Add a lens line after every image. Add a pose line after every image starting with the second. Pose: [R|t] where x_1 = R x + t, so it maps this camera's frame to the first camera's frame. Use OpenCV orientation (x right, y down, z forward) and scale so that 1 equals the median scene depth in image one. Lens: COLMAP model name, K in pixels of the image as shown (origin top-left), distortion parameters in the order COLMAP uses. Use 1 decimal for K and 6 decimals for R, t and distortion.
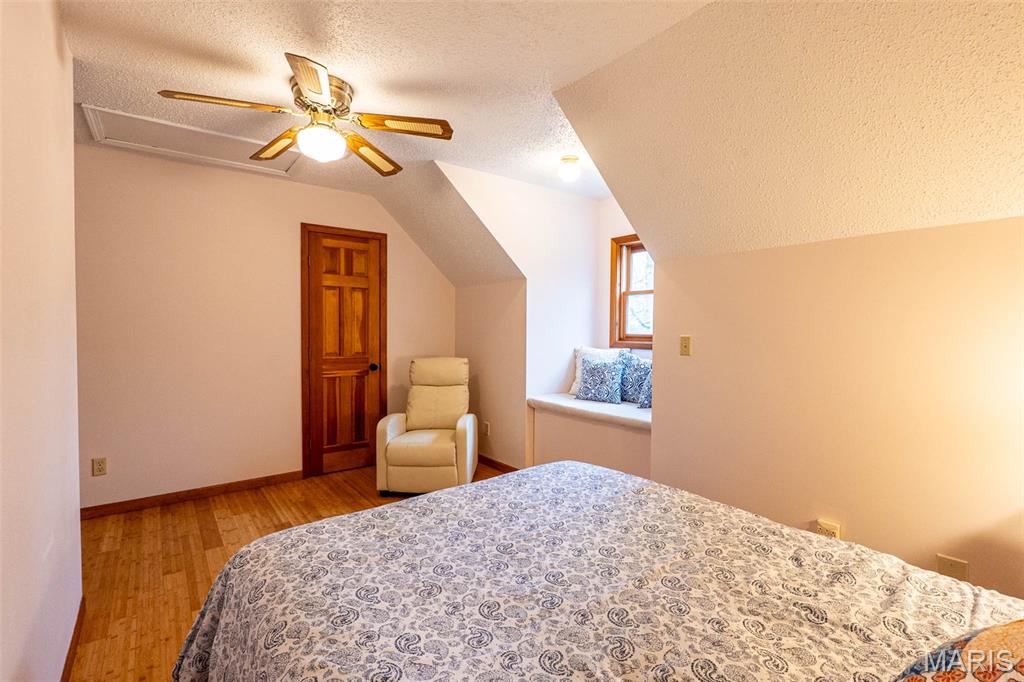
lens RADIAL K [[469.1, 0, 510.4], [0, 469.1, 342.7], [0, 0, 1]] dist [-0.006703, 0.001110]
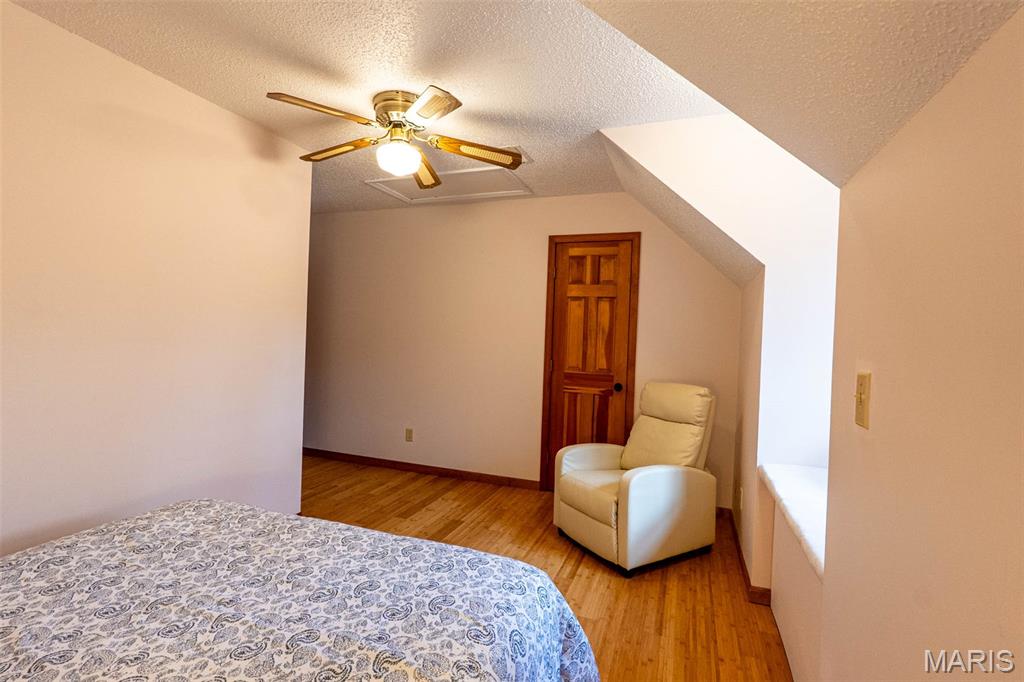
lens RADIAL K [[469.1, 0, 511.2], [0, 469.1, 340.2], [0, 0, 1]] dist [-0.006703, 0.001110]
pose [[0.529859, 0.020602, -0.847836, 0.361814], [-0.060467, 0.998078, -0.013536, -0.012052], [0.845927, 0.058439, 0.530087, 0.393402]]
